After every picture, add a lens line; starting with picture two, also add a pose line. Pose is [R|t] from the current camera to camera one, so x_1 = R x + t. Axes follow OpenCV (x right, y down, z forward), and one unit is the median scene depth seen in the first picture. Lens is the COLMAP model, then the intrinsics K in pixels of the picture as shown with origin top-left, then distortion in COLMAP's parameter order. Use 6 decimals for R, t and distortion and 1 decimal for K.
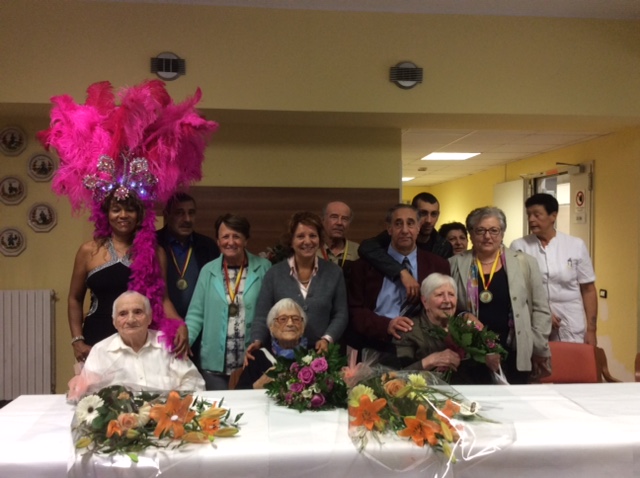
lens RADIAL K [[594.6, 0, 319.1], [0, 594.6, 244.8], [0, 0, 1]] dist [0.015573, -0.007261]
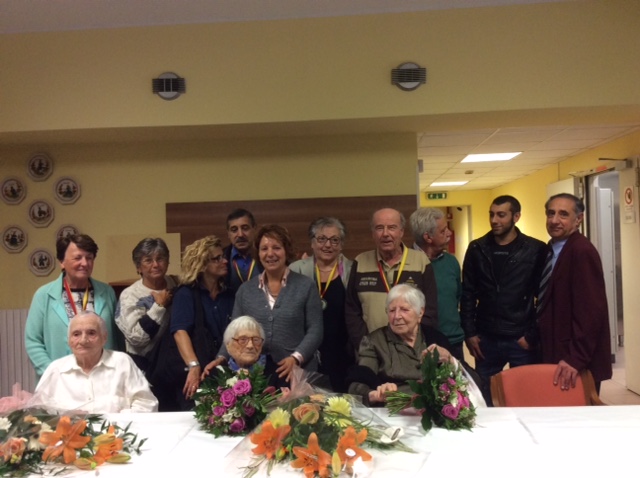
lens RADIAL K [[598.4, 0, 320.0], [0, 598.4, 239.0], [0, 0, 1]] dist [-0.008365, -0.008397]
pose [[0.988323, -0.035840, -0.148099, 0.231331], [0.032087, 0.999102, -0.027654, -0.003369], [0.148958, 0.022579, 0.988586, 0.058643]]
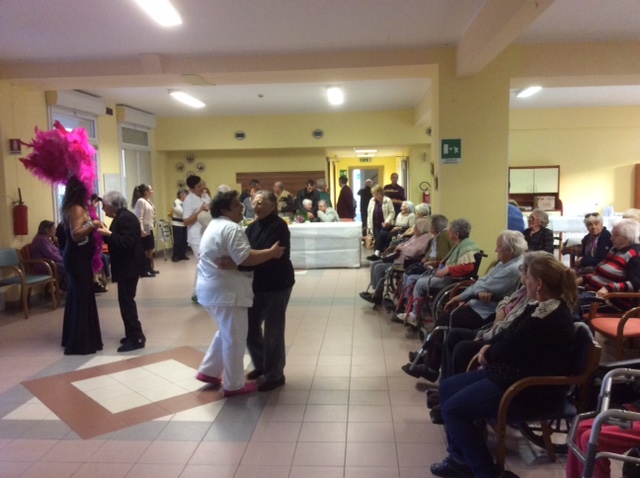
lens RADIAL K [[598.4, 0, 320.0], [0, 598.4, 239.0], [0, 0, 1]] dist [-0.008365, -0.008397]
pose [[0.988842, -0.010649, -0.148590, 1.007720], [0.021904, 0.996994, 0.074319, 0.026403], [0.147352, -0.076745, 0.986102, -3.372674]]
